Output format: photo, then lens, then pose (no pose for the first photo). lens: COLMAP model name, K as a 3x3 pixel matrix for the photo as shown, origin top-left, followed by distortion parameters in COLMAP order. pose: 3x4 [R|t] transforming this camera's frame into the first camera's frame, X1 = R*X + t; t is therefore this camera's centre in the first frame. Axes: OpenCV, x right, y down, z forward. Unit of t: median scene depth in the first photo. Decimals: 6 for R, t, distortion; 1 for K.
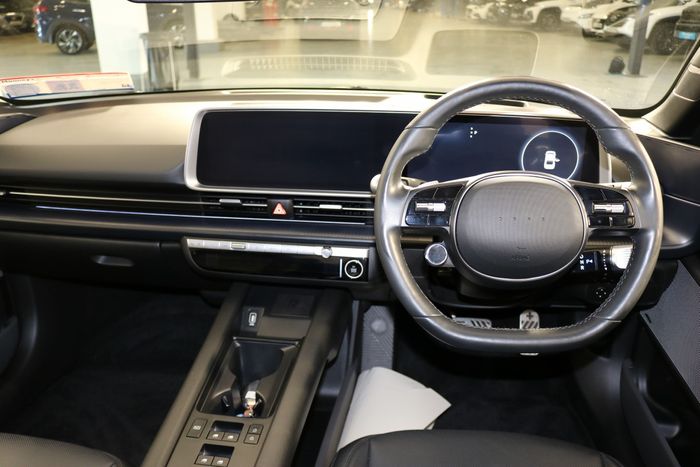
lens RADIAL K [[597.6, 0, 350.0], [0, 597.6, 233.5], [0, 0, 1]] dist [-0.157322, 0.119999]
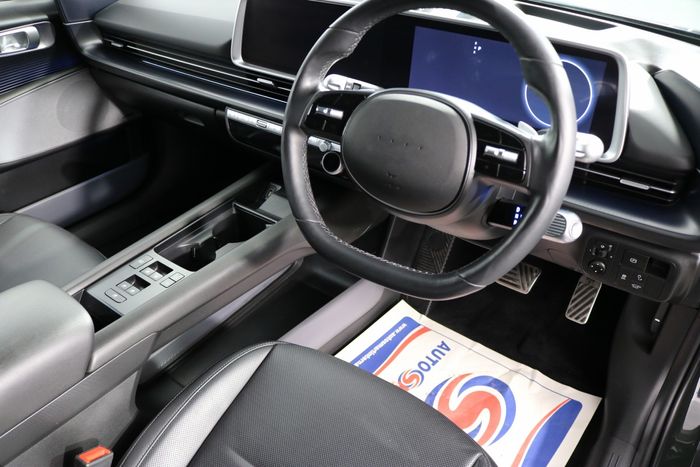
lens RADIAL K [[597.6, 0, 350.0], [0, 597.6, 233.5], [0, 0, 1]] dist [-0.157322, 0.119999]
pose [[0.862554, 0.276902, -0.423468, 0.490853], [-0.202842, 0.955997, 0.211953, -0.052663], [0.463525, -0.096924, 0.880767, 0.114710]]
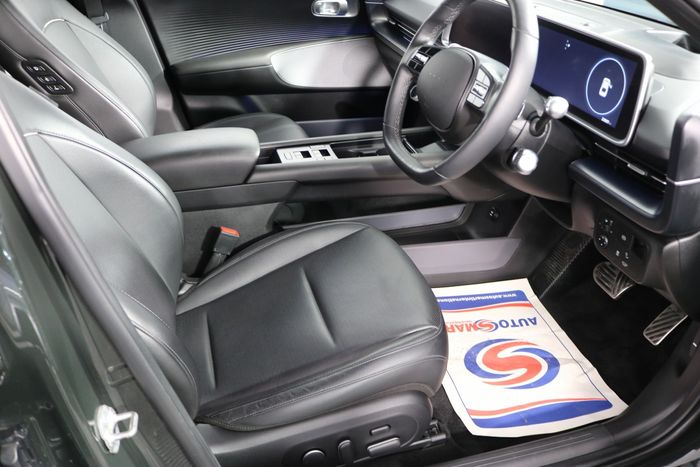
lens RADIAL K [[597.6, 0, 350.0], [0, 597.6, 233.5], [0, 0, 1]] dist [-0.157322, 0.119999]
pose [[0.369133, 0.476540, -0.797904, 1.092888], [-0.401853, 0.855971, 0.325311, -0.056451], [0.838006, 0.200557, 0.507467, 0.174968]]
